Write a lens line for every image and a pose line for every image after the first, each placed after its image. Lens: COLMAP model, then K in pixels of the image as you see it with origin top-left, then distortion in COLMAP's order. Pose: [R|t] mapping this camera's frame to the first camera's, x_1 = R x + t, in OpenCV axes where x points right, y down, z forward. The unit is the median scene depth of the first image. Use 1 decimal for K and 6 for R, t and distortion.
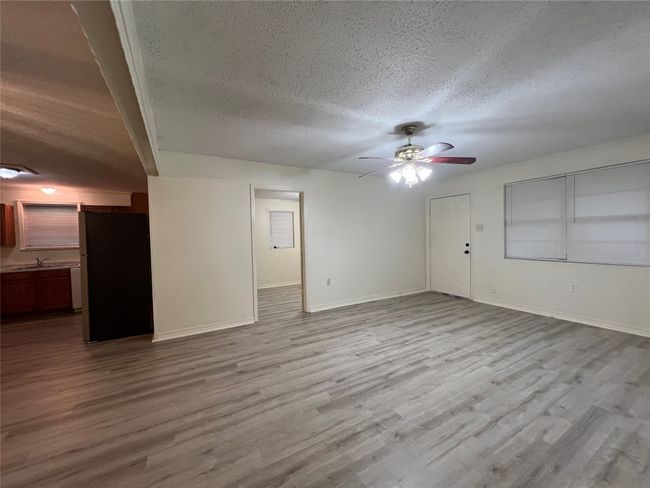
lens RADIAL K [[259.1, 0, 325.0], [0, 259.1, 244.0], [0, 0, 1]] dist [-0.000873, -0.000115]
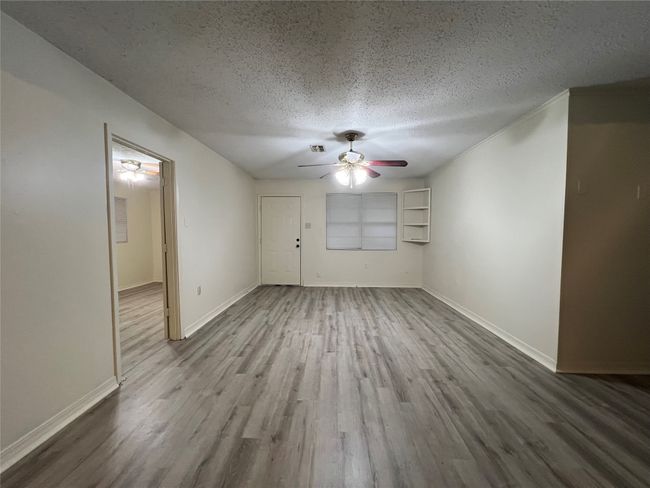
lens RADIAL K [[259.1, 0, 325.0], [0, 259.1, 244.0], [0, 0, 1]] dist [-0.000873, -0.000115]
pose [[0.528292, -0.019597, 0.848837, -0.676741], [0.011114, 0.999808, 0.016165, 0.007367], [-0.848990, 0.000894, 0.528408, 0.479500]]
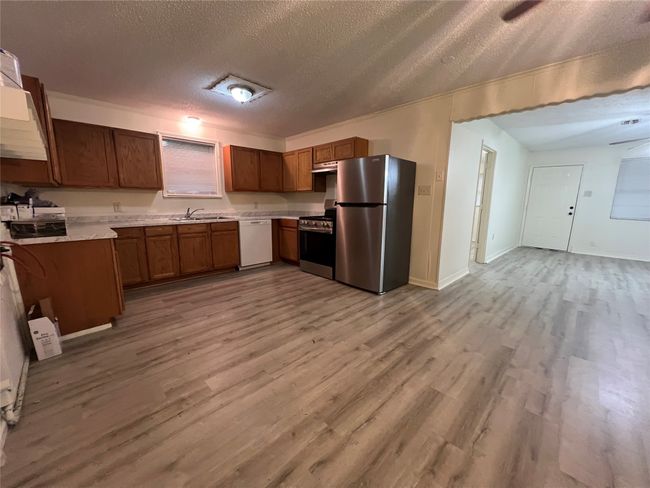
lens RADIAL K [[259.1, 0, 325.0], [0, 259.1, 244.0], [0, 0, 1]] dist [-0.000873, -0.000115]
pose [[0.969117, -0.003302, 0.246579, -1.555911], [-0.031622, 0.989991, 0.137543, 0.073158], [-0.244565, -0.141093, 0.959313, 0.149042]]
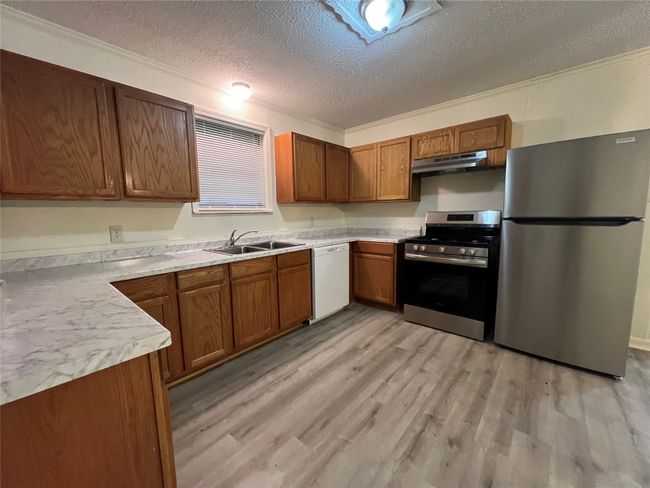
lens RADIAL K [[259.1, 0, 325.0], [0, 259.1, 244.0], [0, 0, 1]] dist [-0.000873, -0.000115]
pose [[0.947875, -0.020957, 0.317953, -1.918585], [-0.009217, 0.995614, 0.093101, 0.058431], [-0.318510, -0.091178, 0.943524, 0.802345]]
